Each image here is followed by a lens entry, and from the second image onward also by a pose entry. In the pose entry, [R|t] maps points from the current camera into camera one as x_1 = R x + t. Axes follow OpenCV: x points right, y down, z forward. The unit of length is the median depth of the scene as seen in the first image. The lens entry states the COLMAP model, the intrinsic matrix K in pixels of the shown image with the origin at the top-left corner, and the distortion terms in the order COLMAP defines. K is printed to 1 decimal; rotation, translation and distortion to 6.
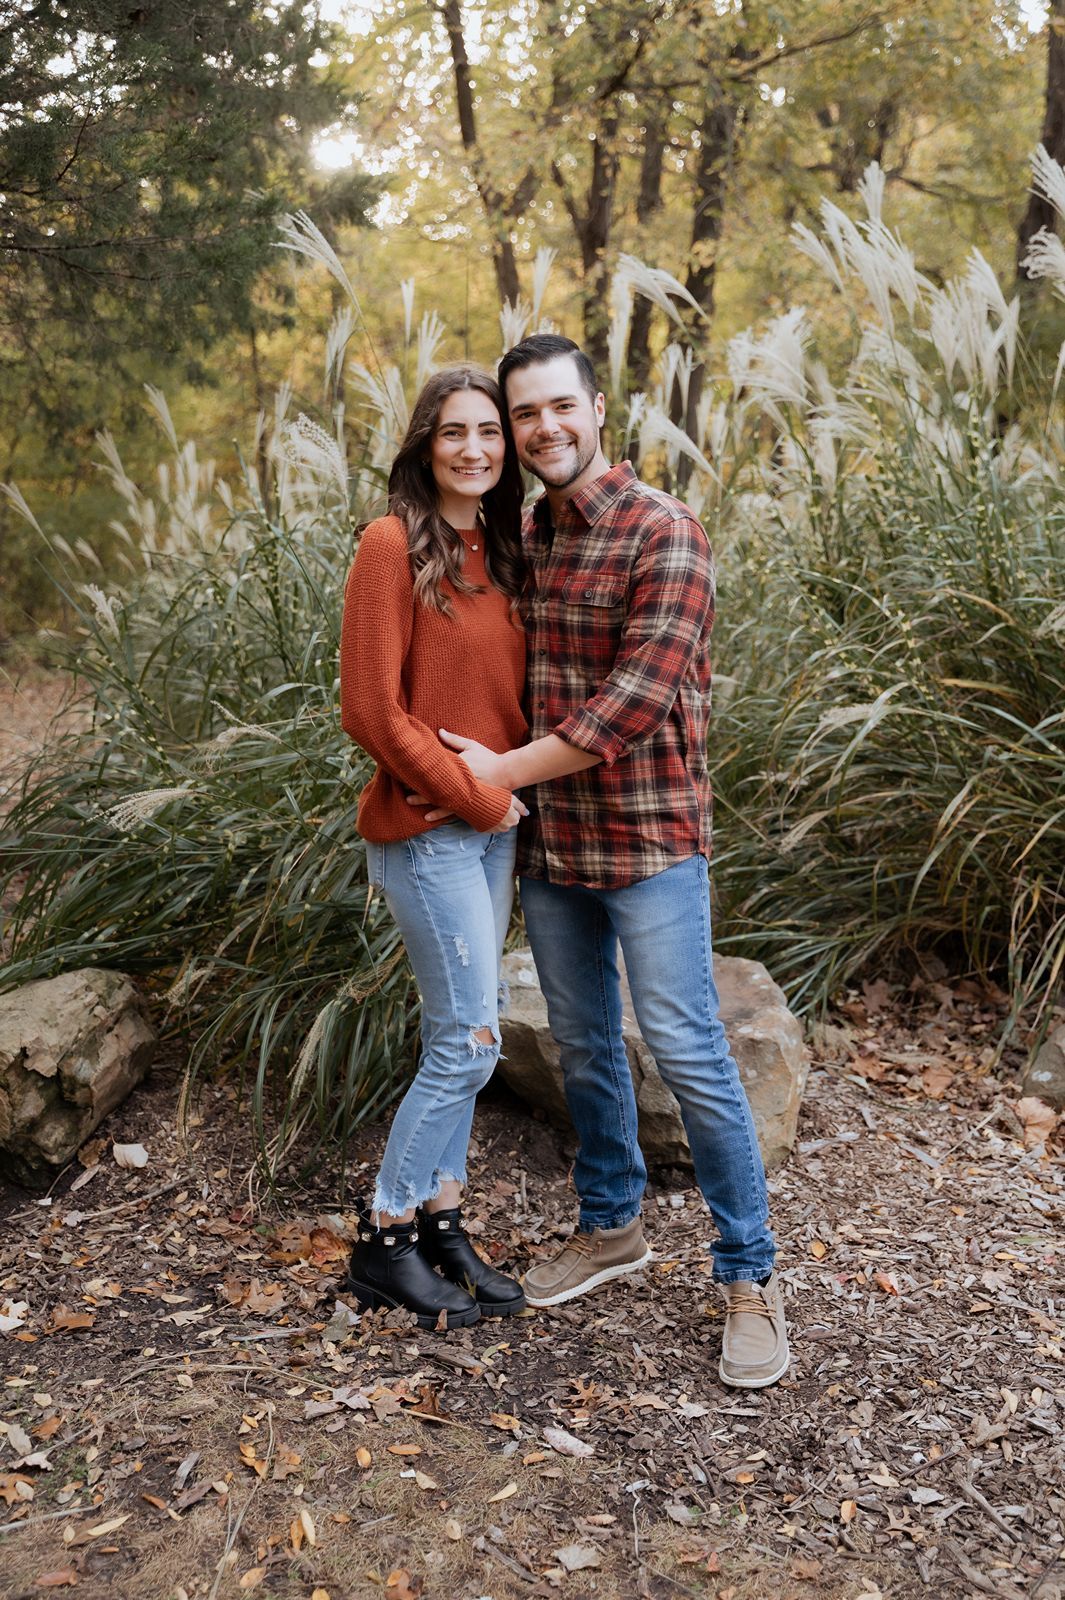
lens RADIAL K [[1334.7, 0, 490.3], [0, 1334.7, 798.9], [0, 0, 1]] dist [-0.001768, -0.008216]
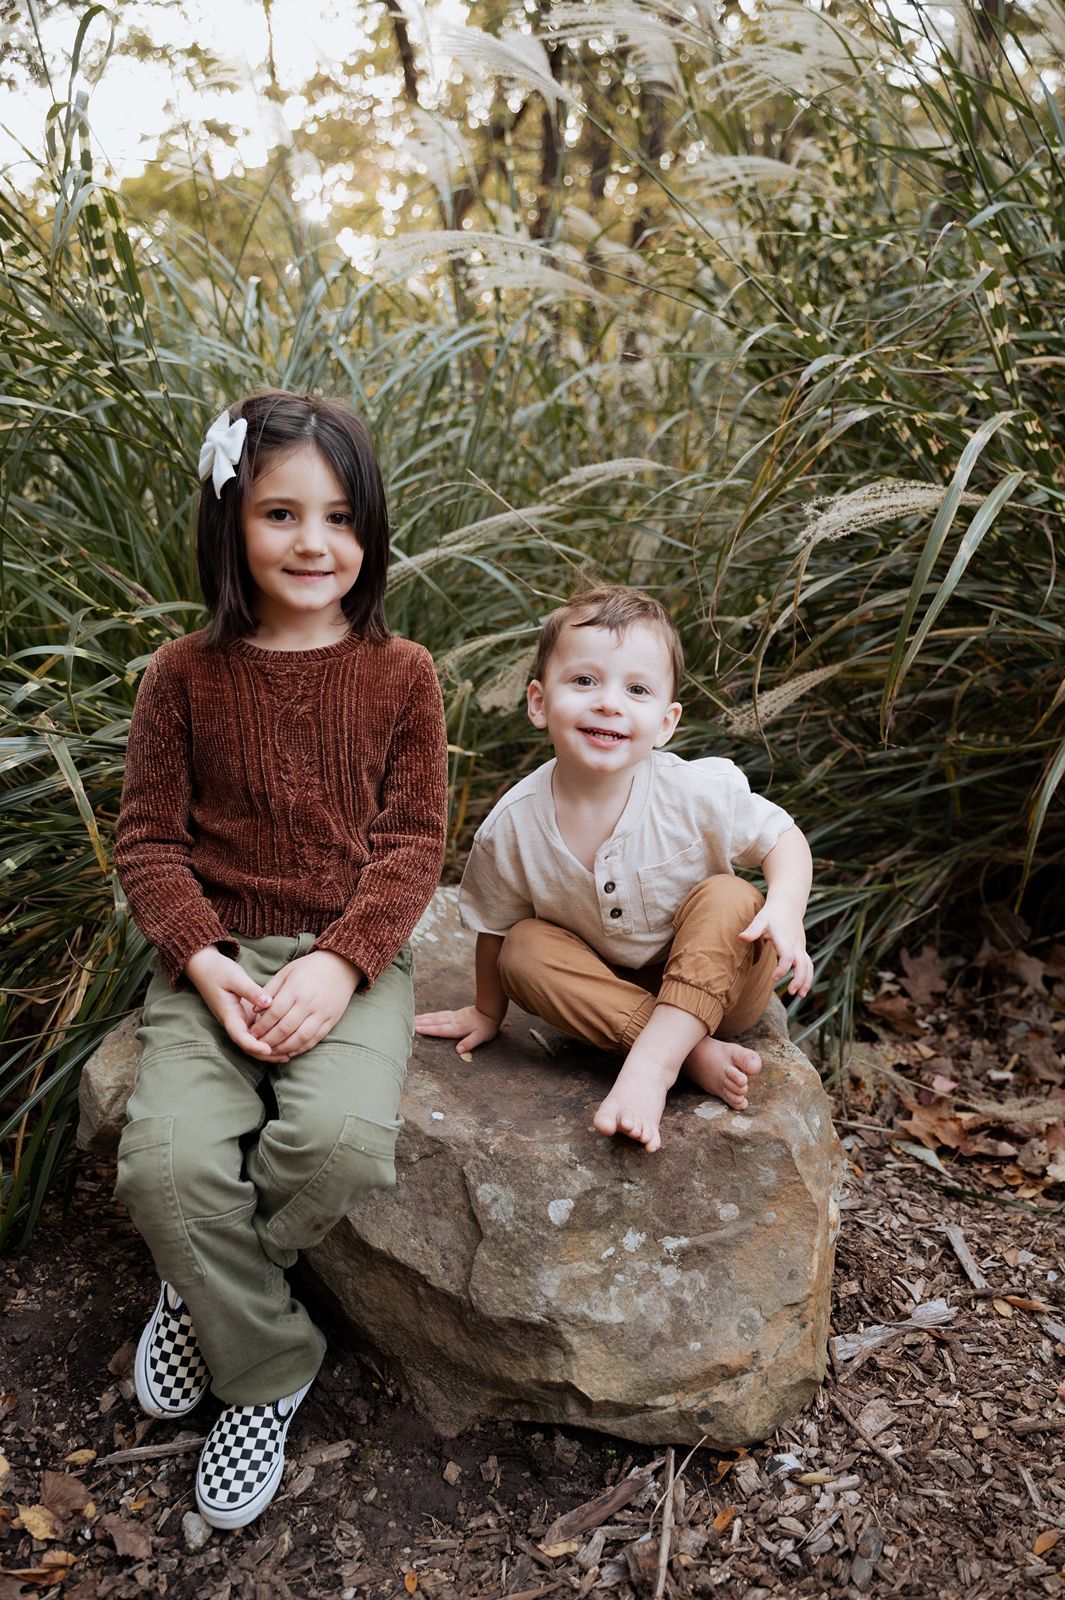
lens RADIAL K [[1334.7, 0, 490.3], [0, 1334.7, 798.9], [0, 0, 1]] dist [-0.001768, -0.008216]
pose [[0.998755, -0.037770, 0.032577, 0.089765], [0.036487, 0.998568, 0.039120, 0.041669], [-0.034008, -0.037883, 0.998703, 0.470909]]
